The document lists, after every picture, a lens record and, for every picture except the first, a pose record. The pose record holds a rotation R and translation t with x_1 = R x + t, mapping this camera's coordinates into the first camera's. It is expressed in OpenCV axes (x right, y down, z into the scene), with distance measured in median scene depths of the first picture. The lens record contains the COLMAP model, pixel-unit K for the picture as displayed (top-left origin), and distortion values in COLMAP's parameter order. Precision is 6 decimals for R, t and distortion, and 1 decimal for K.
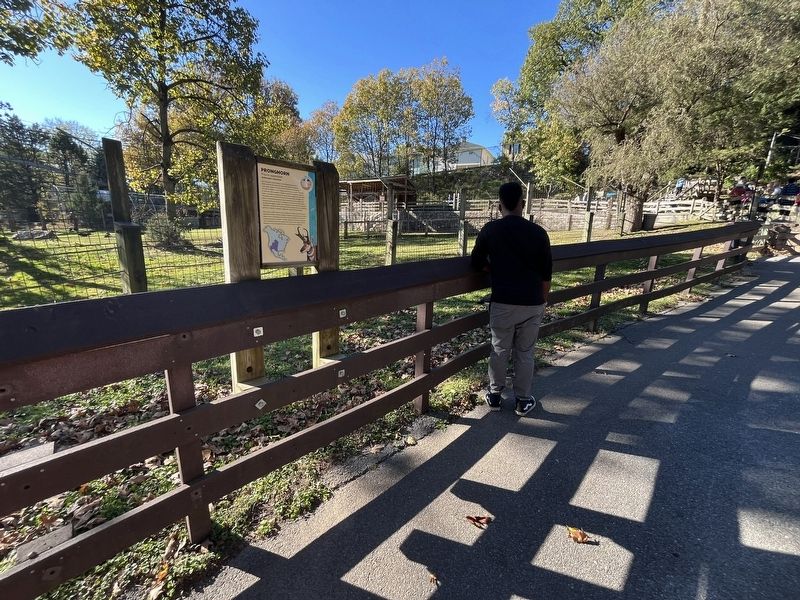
lens RADIAL K [[328.9, 0, 400.0], [0, 328.9, 300.0], [0, 0, 1]] dist [-0.003063, -0.000333]
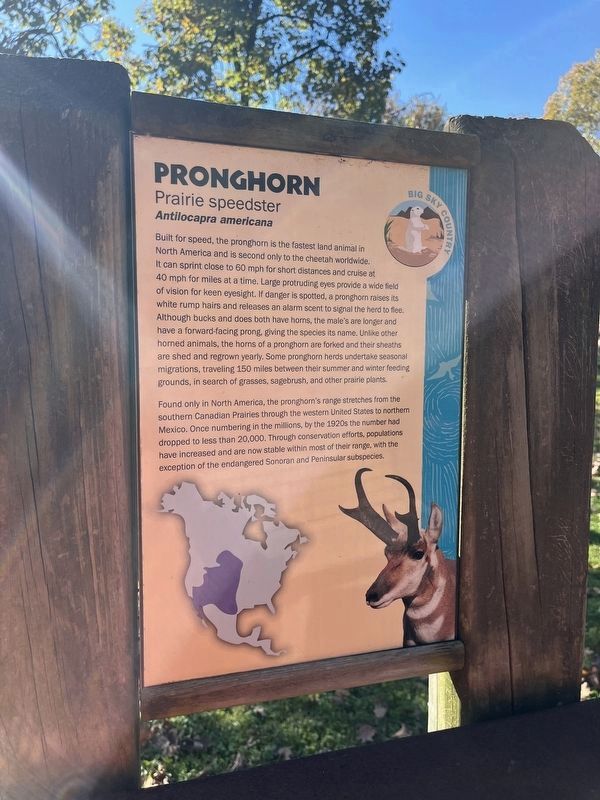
lens RADIAL K [[609.0, 0, 300.0], [0, 609.0, 400.0], [0, 0, 1]] dist [0.069608, -0.097426]
pose [[0.865760, 0.011476, -0.500328, -0.024330], [-0.077731, 0.990688, -0.111782, -0.031383], [0.494386, 0.135667, 0.858590, 0.098399]]
